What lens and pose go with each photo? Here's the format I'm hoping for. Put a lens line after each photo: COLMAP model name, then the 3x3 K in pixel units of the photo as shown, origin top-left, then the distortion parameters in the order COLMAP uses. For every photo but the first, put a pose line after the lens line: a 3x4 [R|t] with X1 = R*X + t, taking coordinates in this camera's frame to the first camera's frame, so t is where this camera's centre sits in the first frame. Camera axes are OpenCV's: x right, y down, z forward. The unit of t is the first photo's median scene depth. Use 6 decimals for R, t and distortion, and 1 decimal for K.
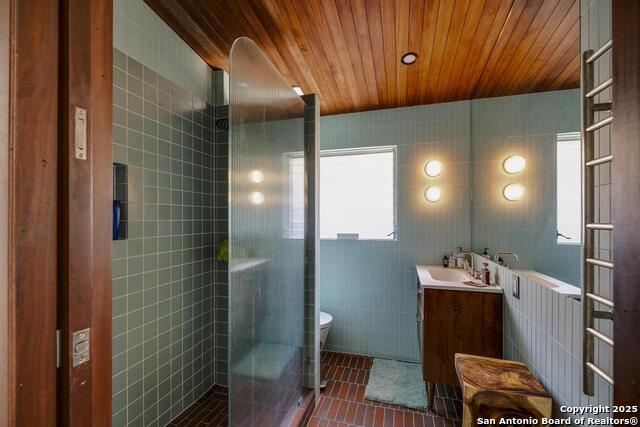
lens RADIAL K [[279.5, 0, 320.4], [0, 279.5, 216.9], [0, 0, 1]] dist [-0.002137, -0.000409]
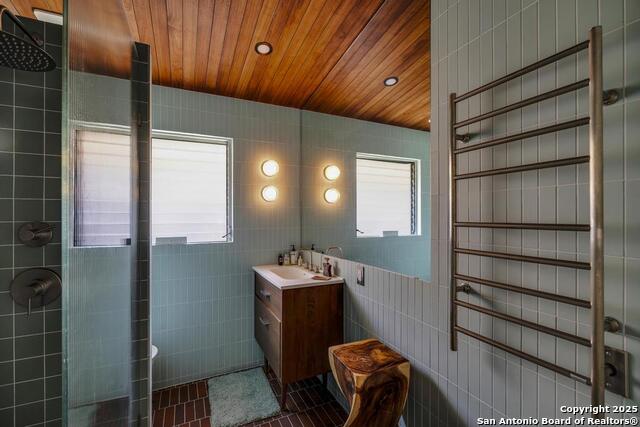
lens RADIAL K [[279.5, 0, 320.5], [0, 279.5, 216.4], [0, 0, 1]] dist [-0.002137, -0.000409]
pose [[0.750056, 0.001711, 0.661372, -0.139023], [-0.002925, 0.999995, 0.000730, -0.001583], [-0.661368, -0.002482, 0.750058, 0.143037]]
